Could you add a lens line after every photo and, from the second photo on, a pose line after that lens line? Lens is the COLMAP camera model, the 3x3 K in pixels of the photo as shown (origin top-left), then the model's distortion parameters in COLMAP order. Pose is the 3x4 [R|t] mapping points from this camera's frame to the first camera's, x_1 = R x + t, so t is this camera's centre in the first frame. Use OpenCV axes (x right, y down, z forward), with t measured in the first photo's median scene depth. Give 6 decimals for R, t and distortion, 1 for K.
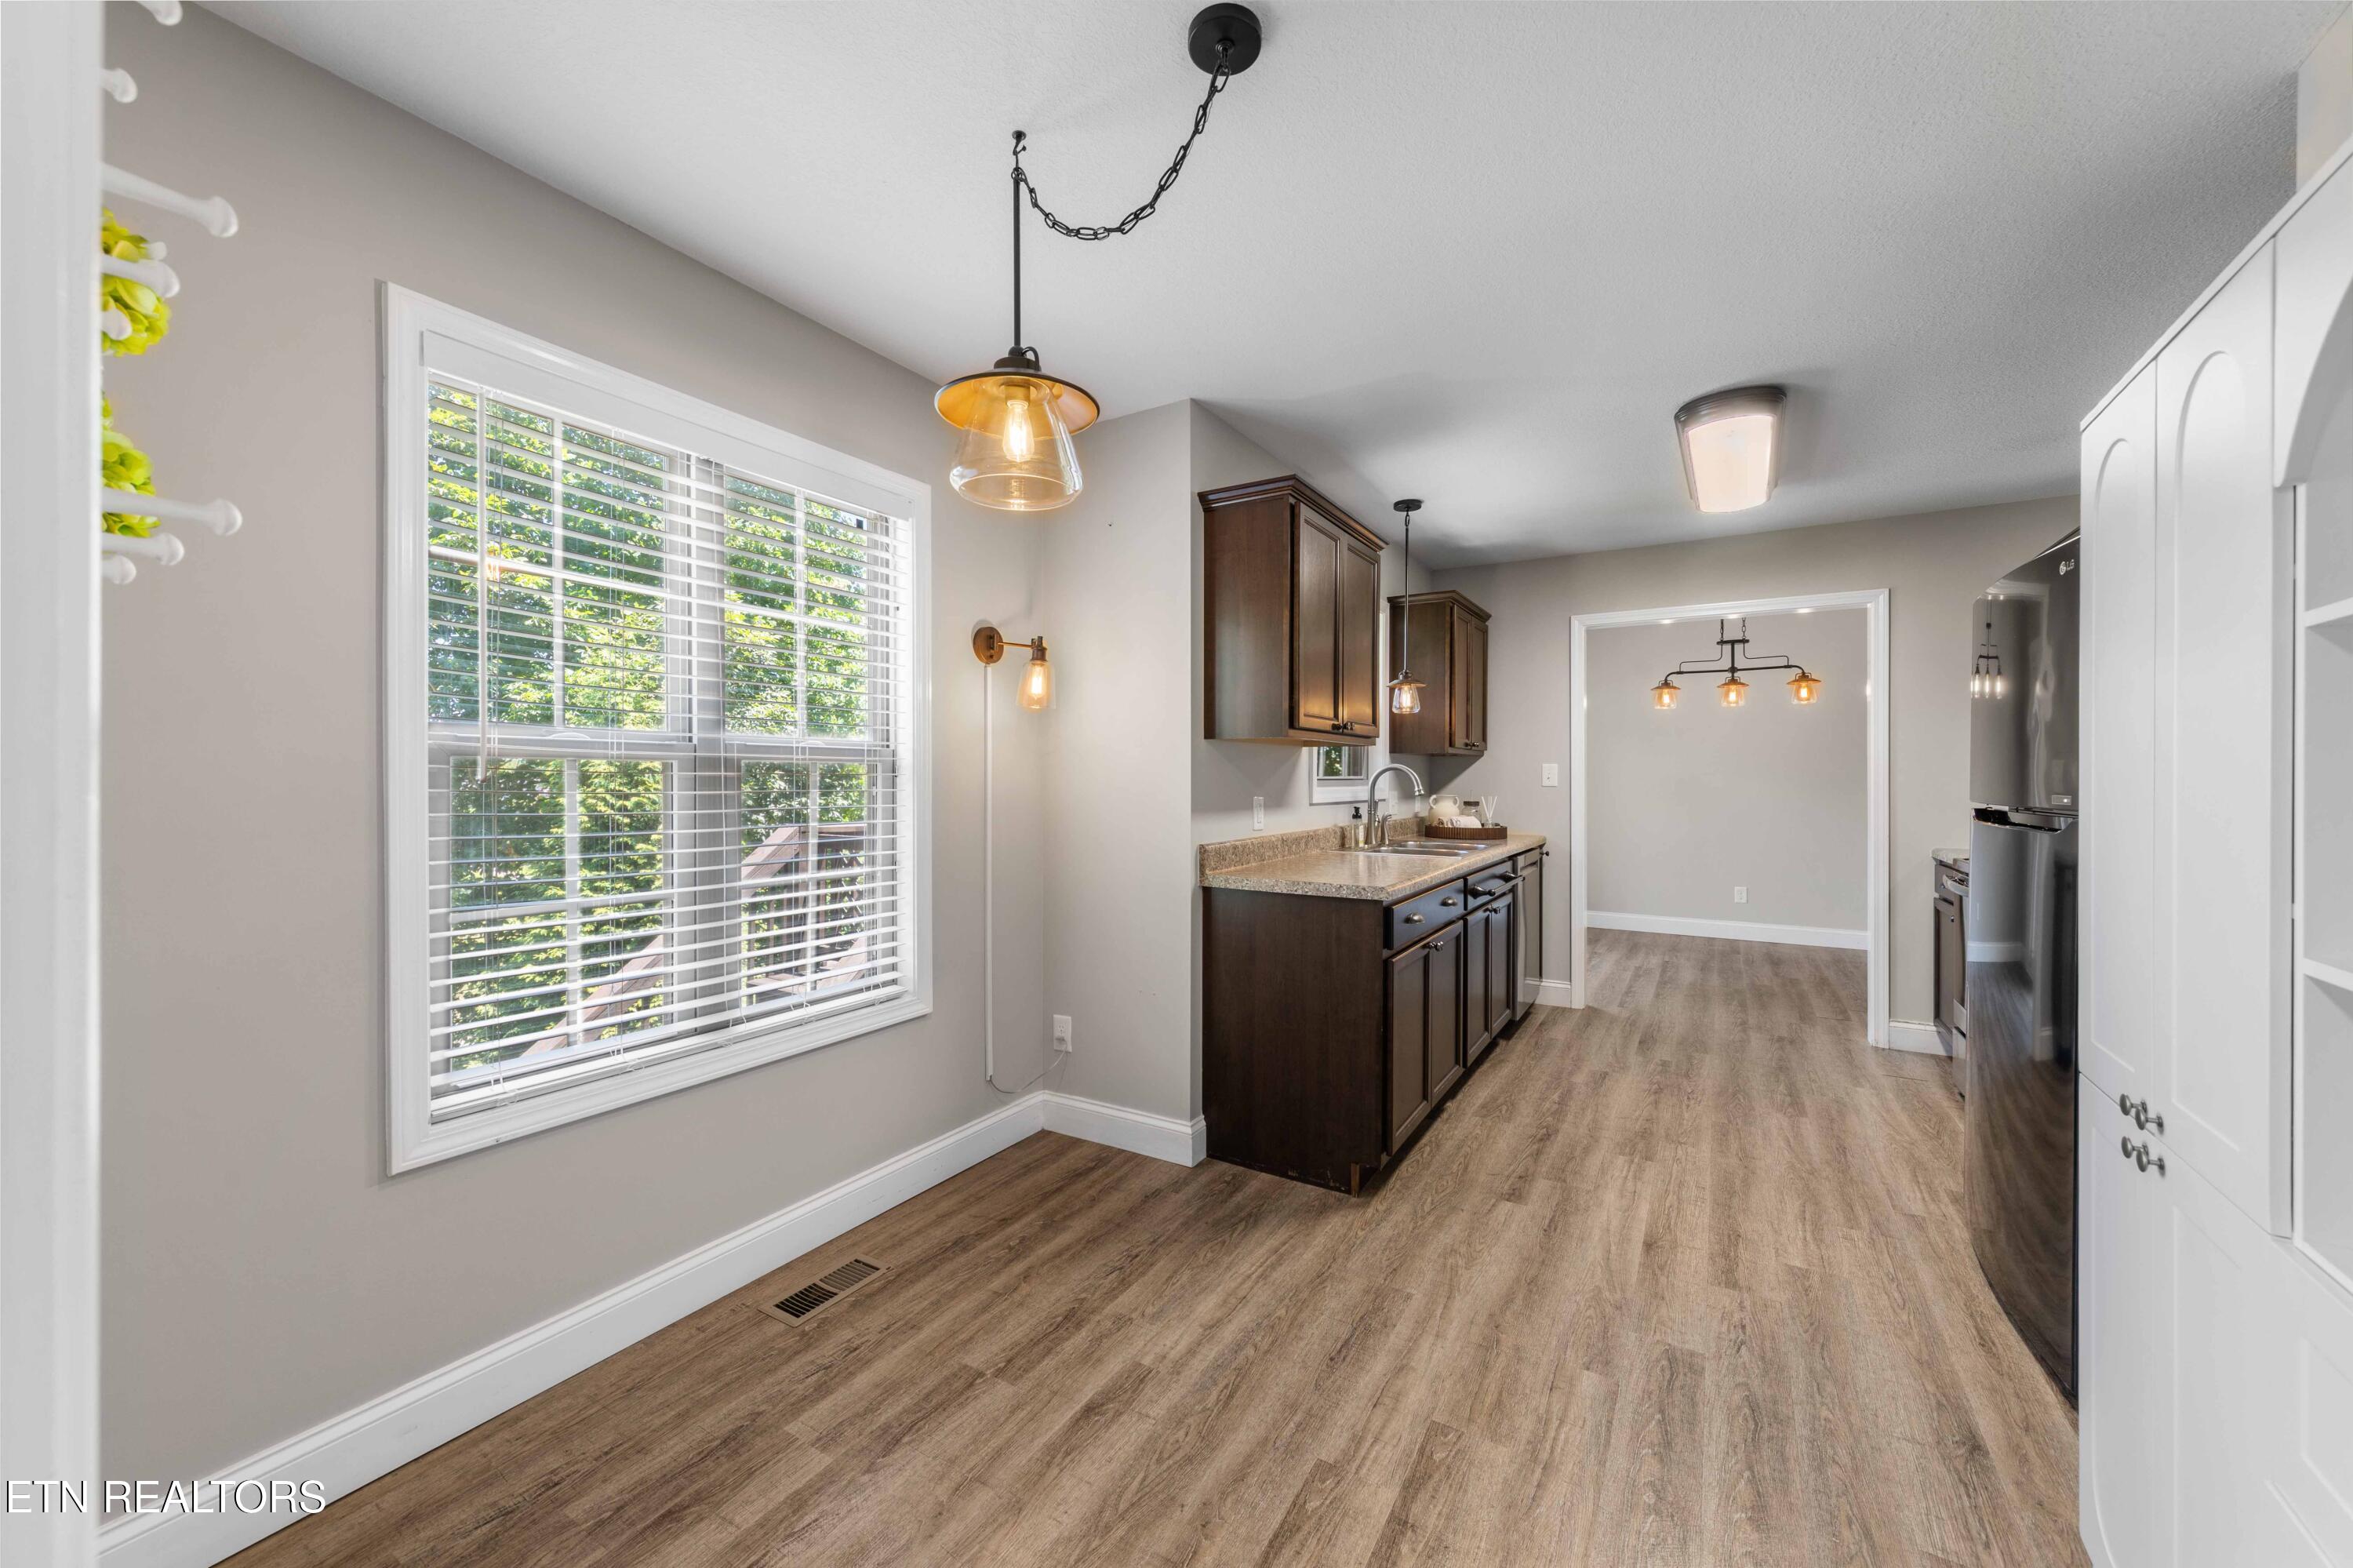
lens RADIAL K [[895.4, 0, 1175.2], [0, 895.4, 780.2], [0, 0, 1]] dist [0.000382, -0.000027]
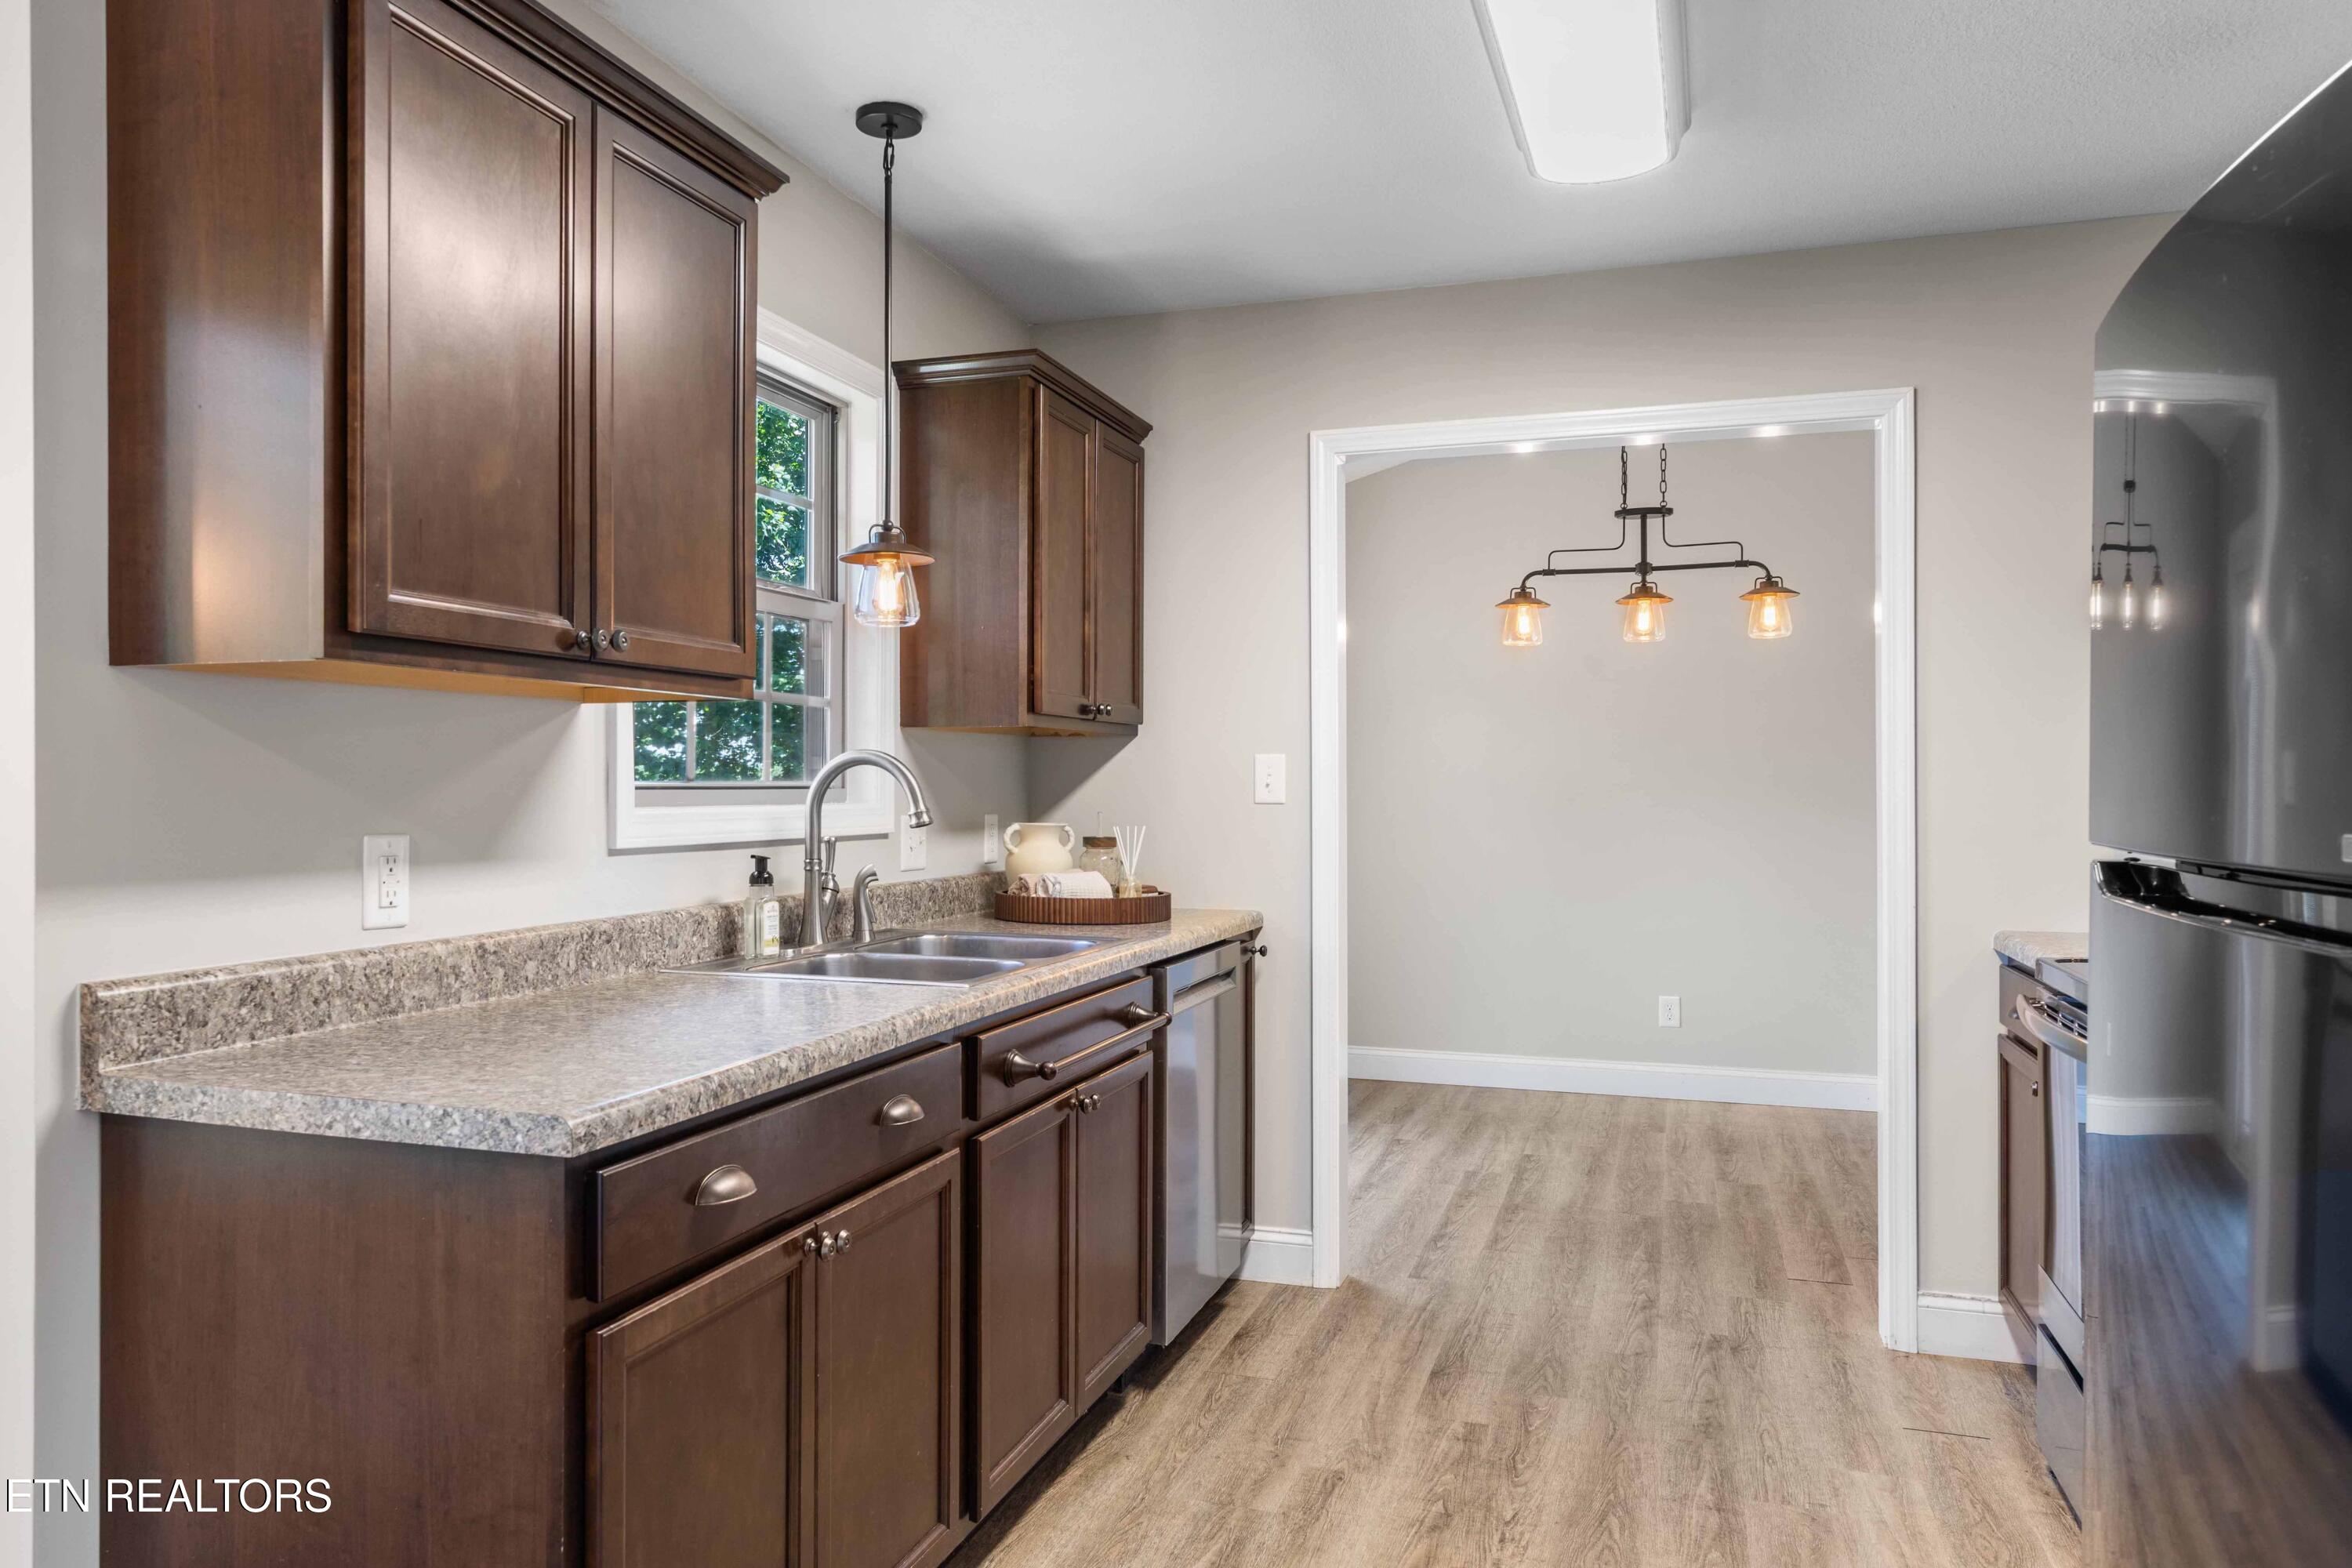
lens RADIAL K [[1532.5, 0, 1176.0], [0, 1532.5, 784.0], [0, 0, 1]] dist [0.005700, 0.004270]
pose [[0.976221, 0.000029, 0.216778, 0.228113], [0.000897, 0.999991, -0.004174, 0.000363], [-0.216776, 0.004270, 0.976212, 0.277895]]
